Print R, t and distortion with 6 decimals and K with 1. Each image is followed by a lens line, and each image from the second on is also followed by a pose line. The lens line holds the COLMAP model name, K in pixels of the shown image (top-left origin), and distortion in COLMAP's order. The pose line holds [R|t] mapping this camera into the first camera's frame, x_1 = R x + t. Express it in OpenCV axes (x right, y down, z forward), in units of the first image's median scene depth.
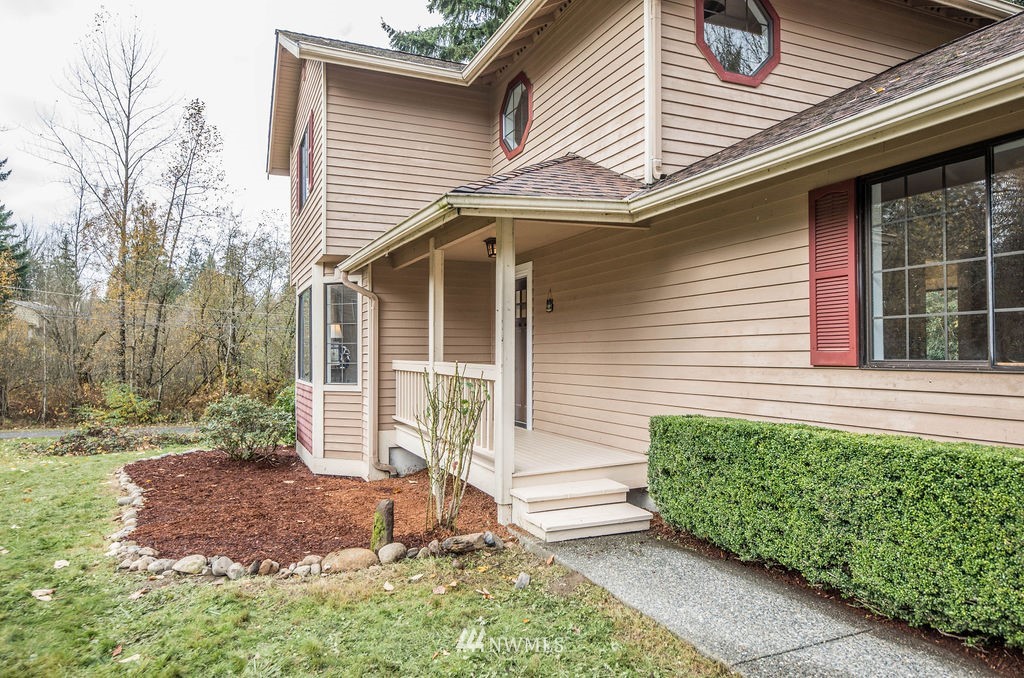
lens RADIAL K [[656.7, 0, 512.0], [0, 656.7, 339.0], [0, 0, 1]] dist [0.013100, -0.000148]
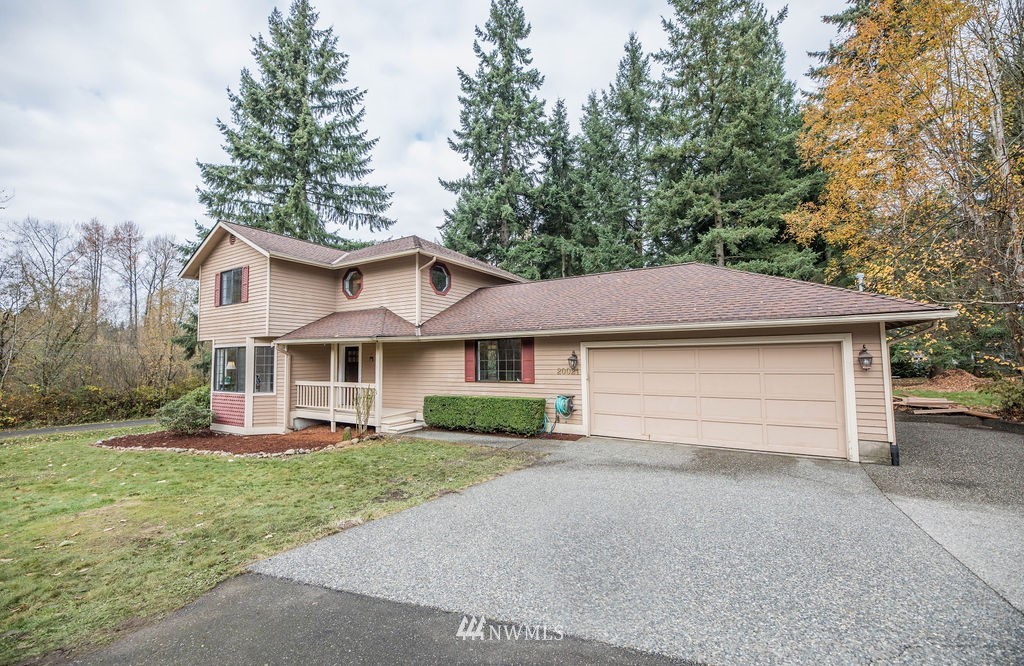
lens RADIAL K [[421.6, 0, 512.0], [0, 421.6, 333.0], [0, 0, 1]] dist [0.001628, 0.000000]
pose [[0.814290, 0.023617, 0.579977, -0.831225], [-0.001528, 0.999256, -0.038546, -0.158193], [-0.580456, 0.030501, 0.813720, -1.312581]]
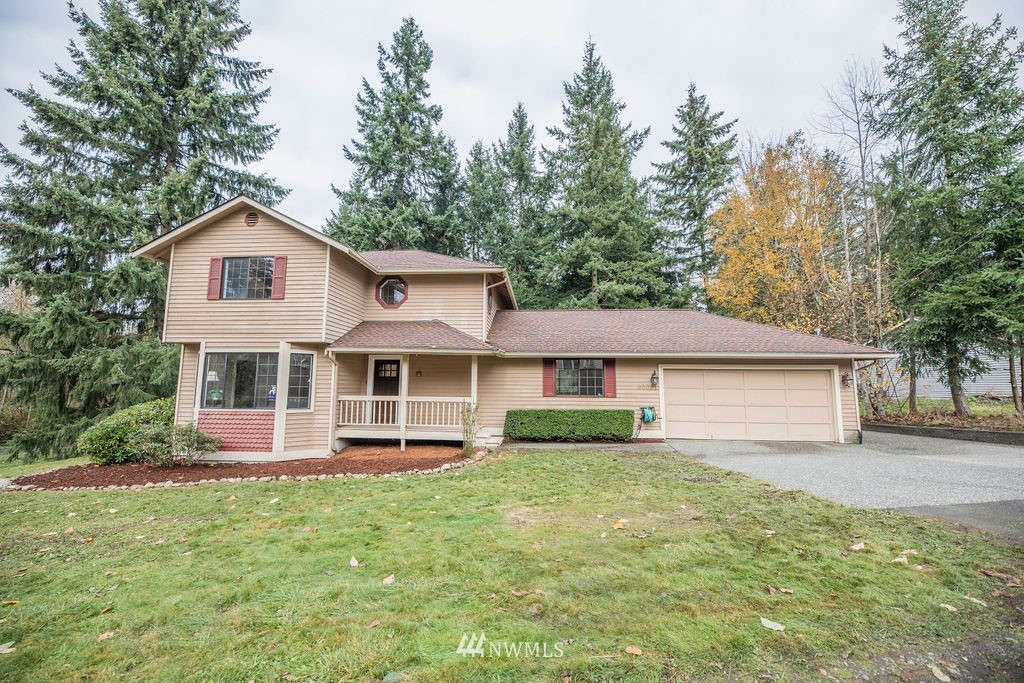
lens RADIAL K [[411.3, 0, 512.0], [0, 411.3, 341.5], [0, 0, 1]] dist [-0.000901, -0.000827]
pose [[0.462899, 0.099226, 0.880840, -2.076841], [-0.030495, 0.994909, -0.096051, -0.054924], [-0.885886, 0.017601, 0.463568, -0.136905]]
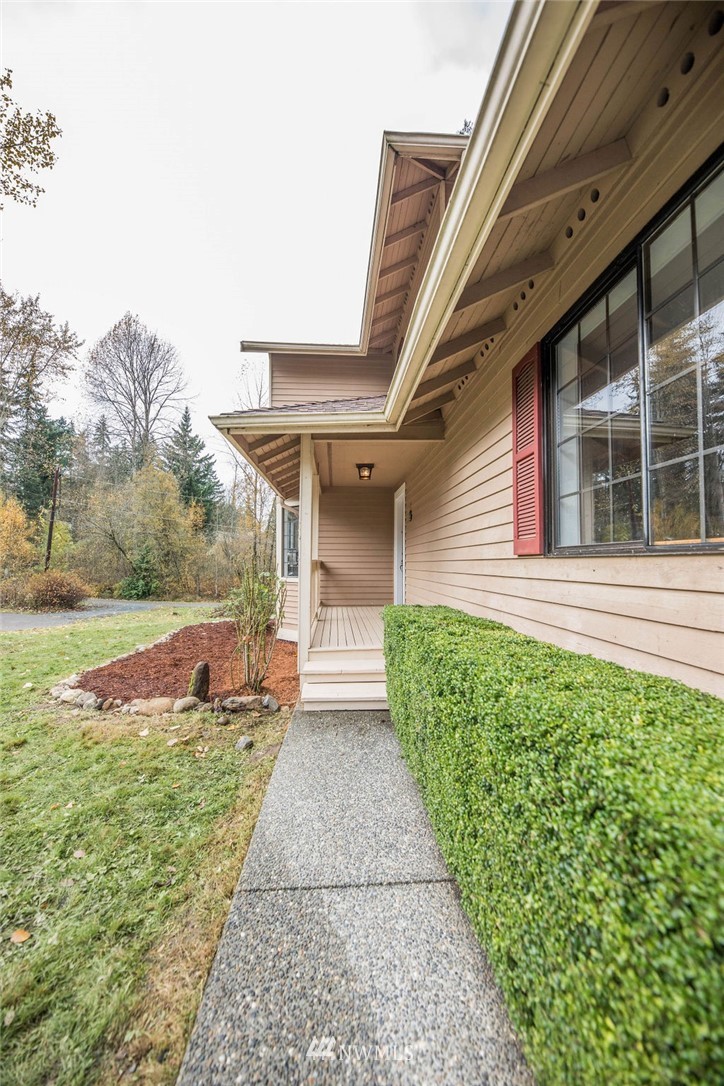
lens RADIAL K [[436.2, 0, 362.0], [0, 436.2, 543.0], [0, 0, 1]] dist [-0.000901, -0.000827]
pose [[0.941343, -0.007728, -0.337362, 0.430580], [-0.000079, 0.999733, -0.023121, 0.034623], [0.337450, 0.021792, 0.941091, 0.324125]]
